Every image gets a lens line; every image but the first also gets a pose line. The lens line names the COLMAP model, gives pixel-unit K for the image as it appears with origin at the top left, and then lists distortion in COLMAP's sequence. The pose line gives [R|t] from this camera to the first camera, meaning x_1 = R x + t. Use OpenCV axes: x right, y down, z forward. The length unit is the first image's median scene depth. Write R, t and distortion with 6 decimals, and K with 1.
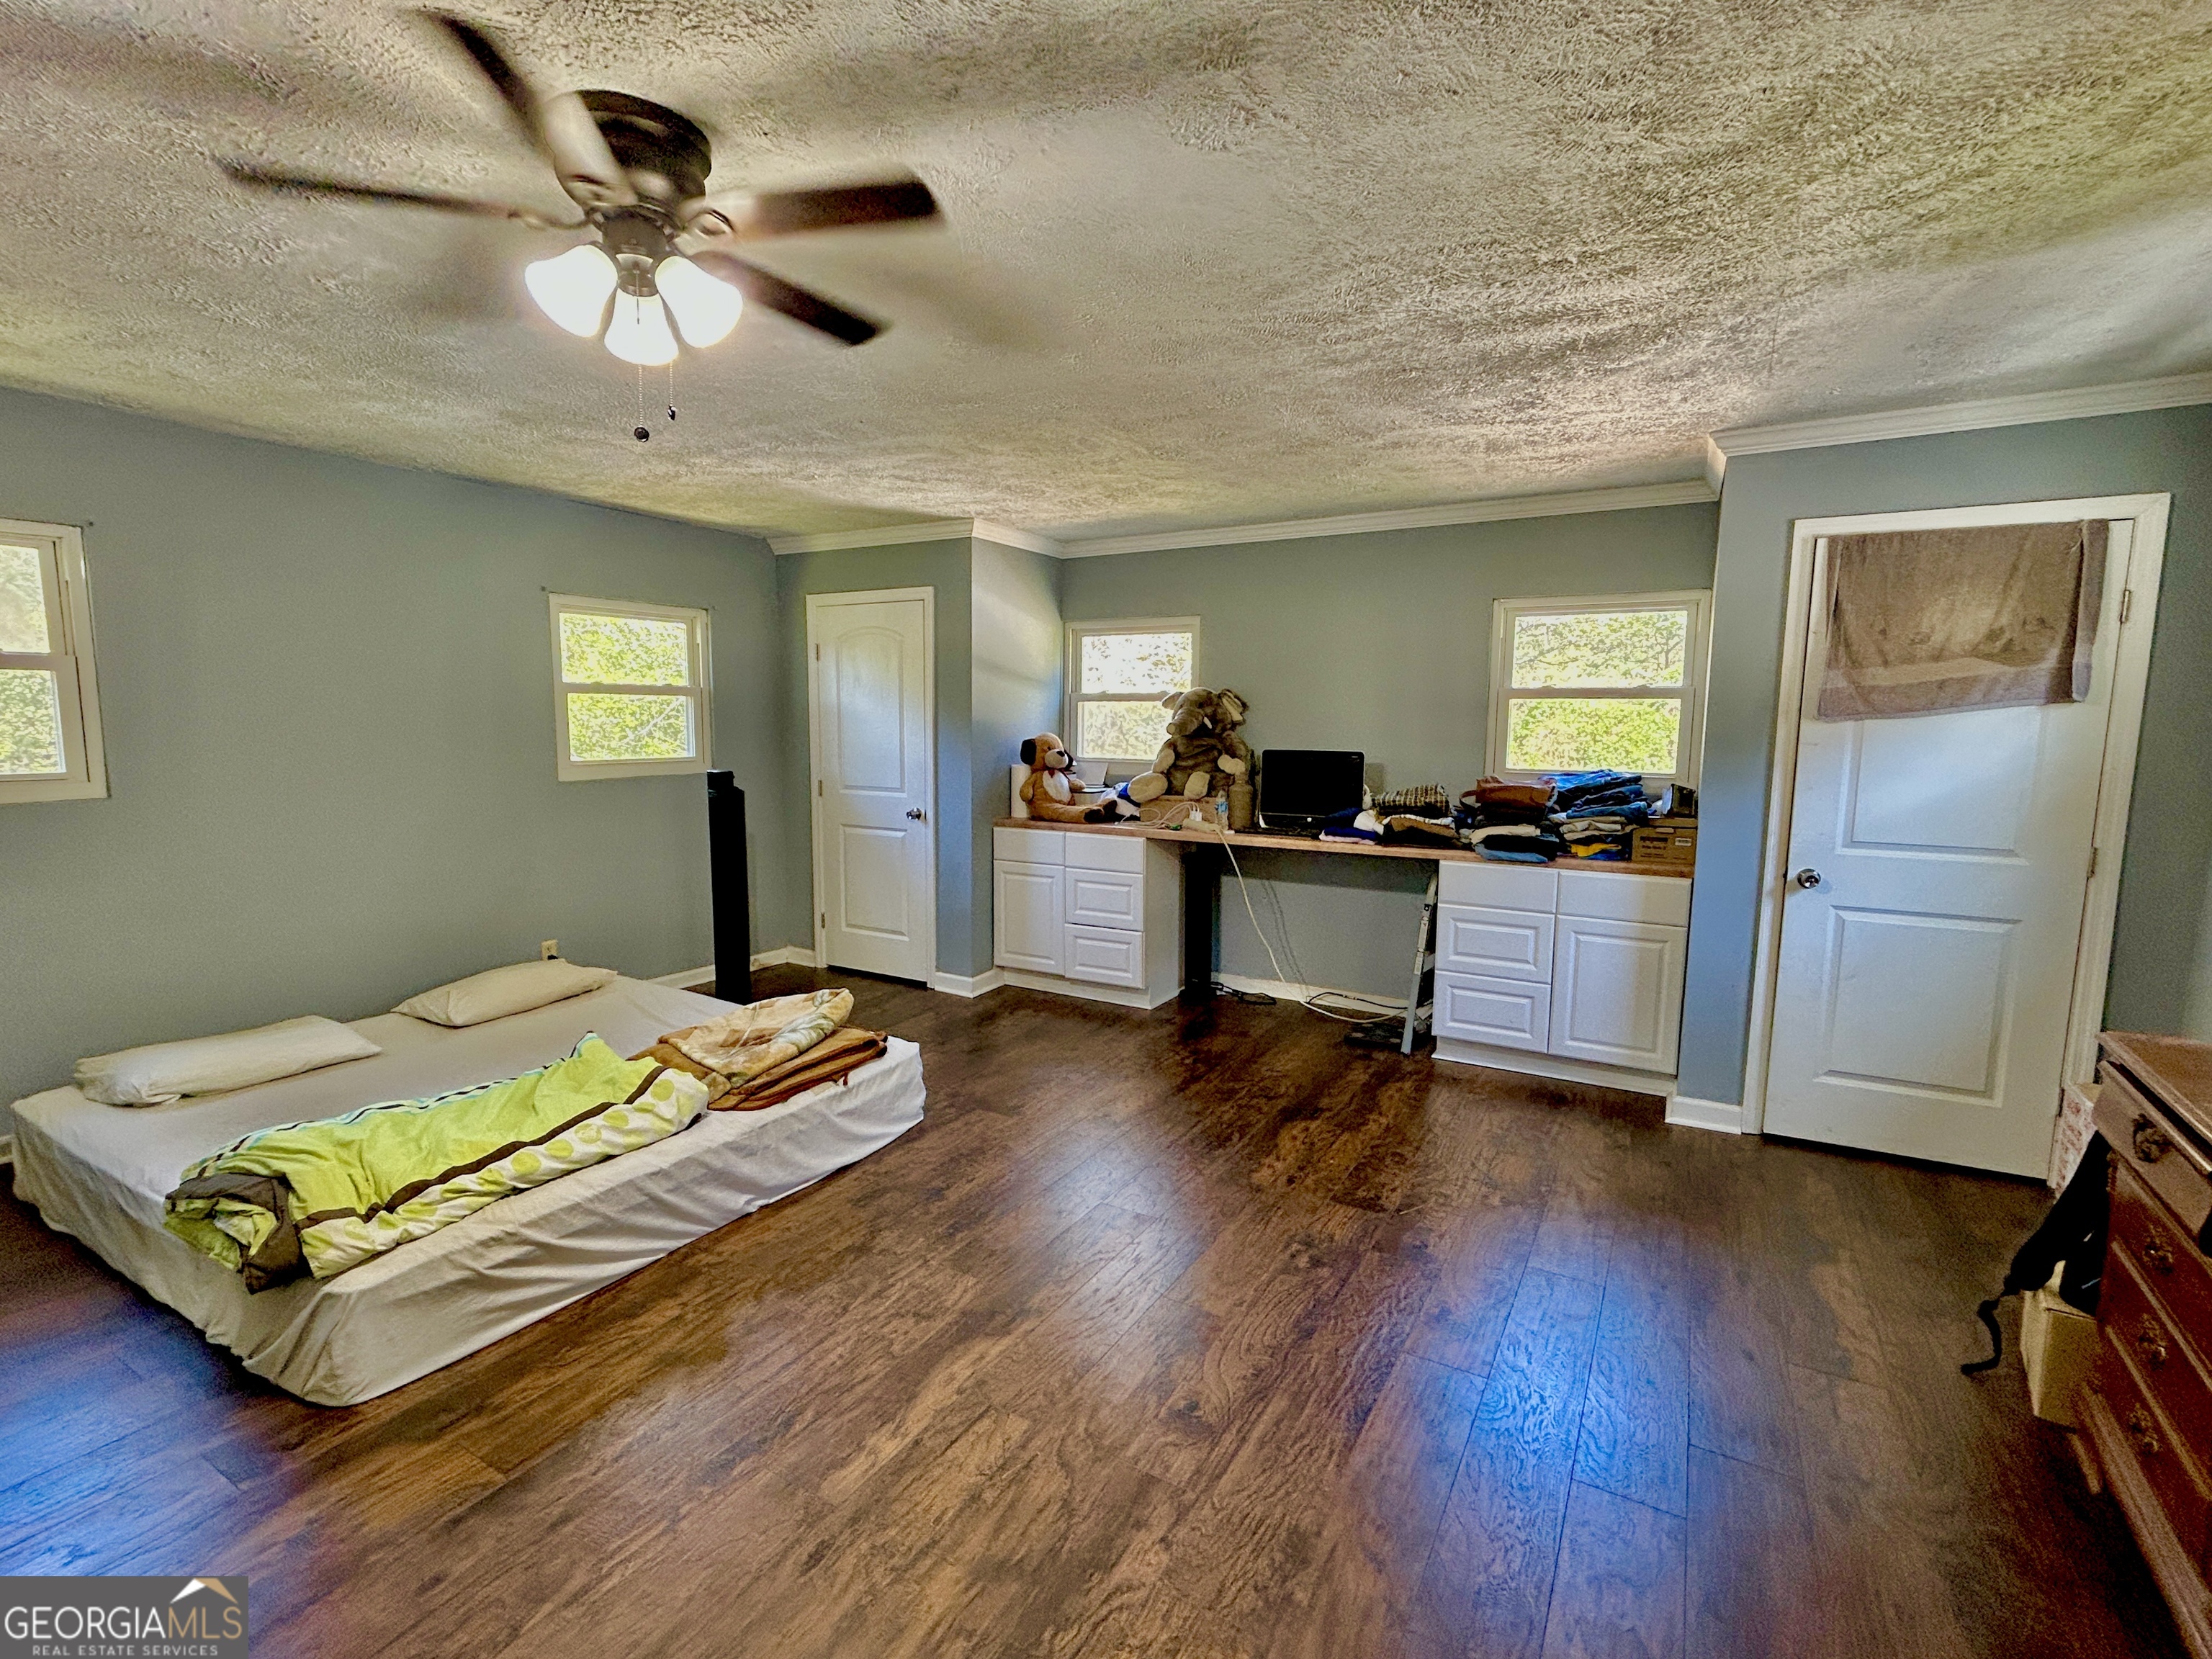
lens RADIAL K [[1032.4, 0, 1104.1], [0, 1032.4, 832.1], [0, 0, 1]] dist [0.002036, 0.001571]
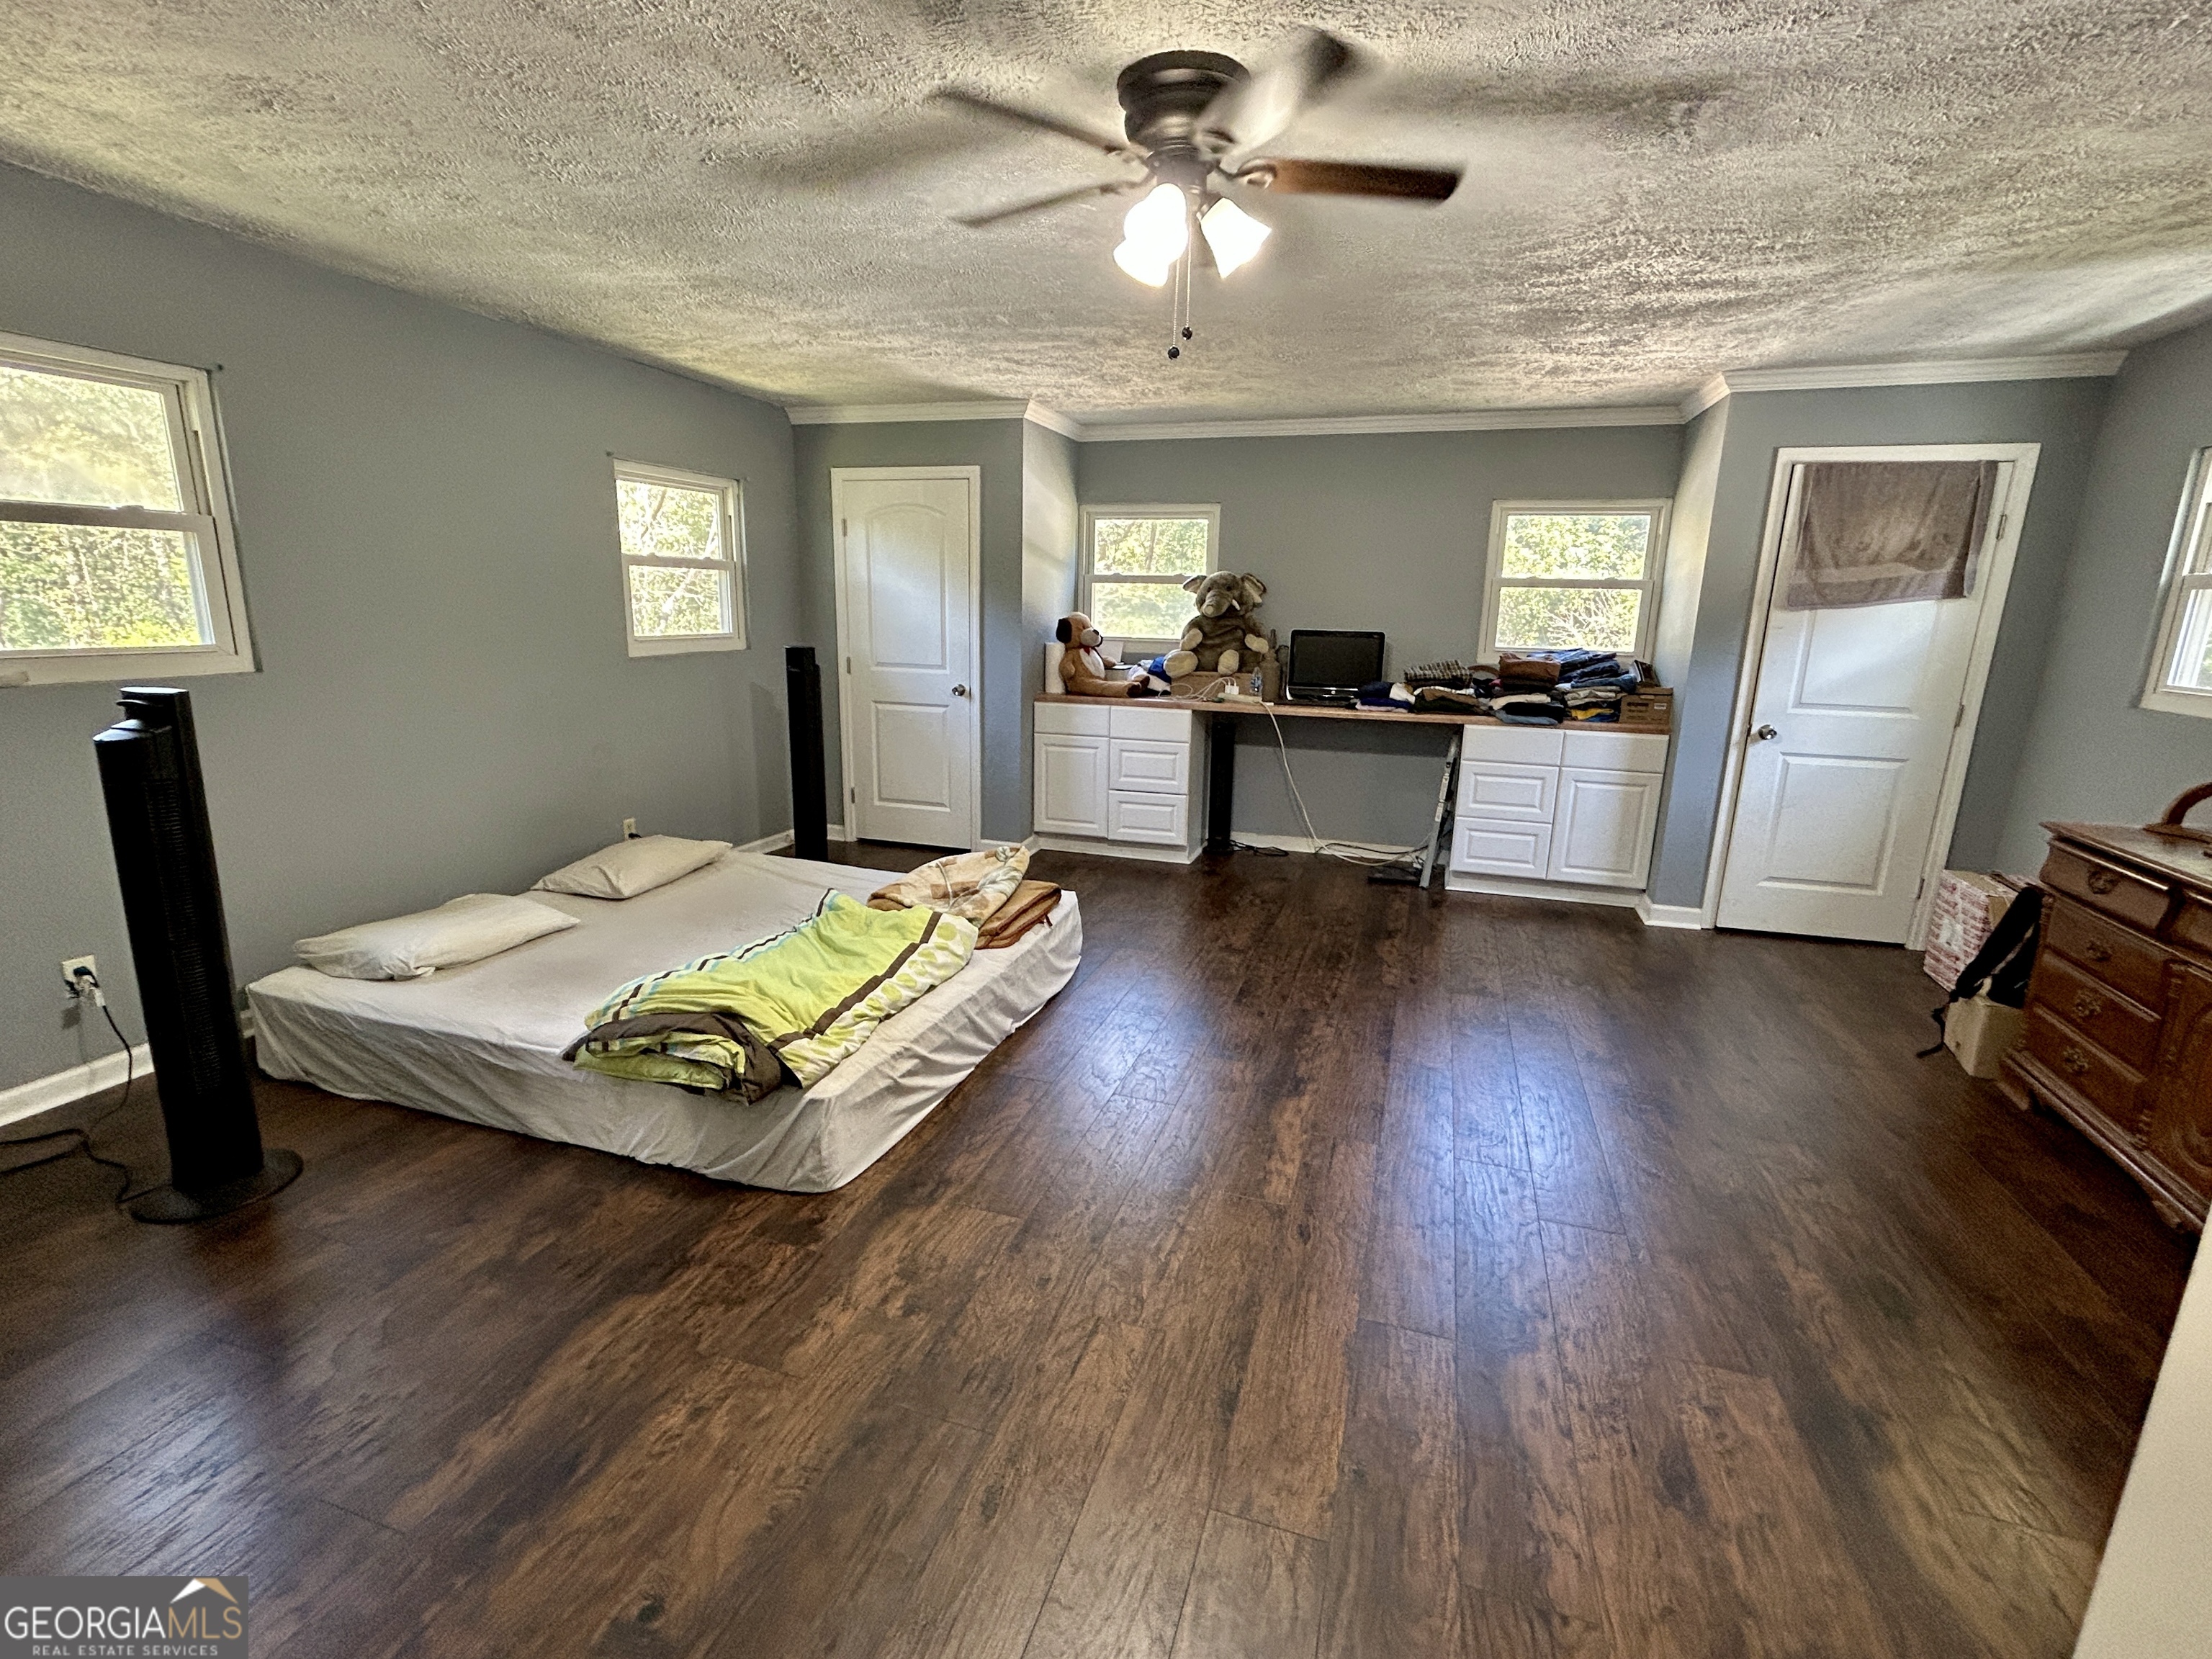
lens RADIAL K [[1032.4, 0, 1109.0], [0, 1032.4, 836.5], [0, 0, 1]] dist [0.002036, 0.001571]
pose [[0.975686, -0.035912, 0.216209, -0.390073], [0.010422, 0.992971, 0.117899, 0.012029], [-0.218923, -0.112779, 0.969202, -0.094335]]
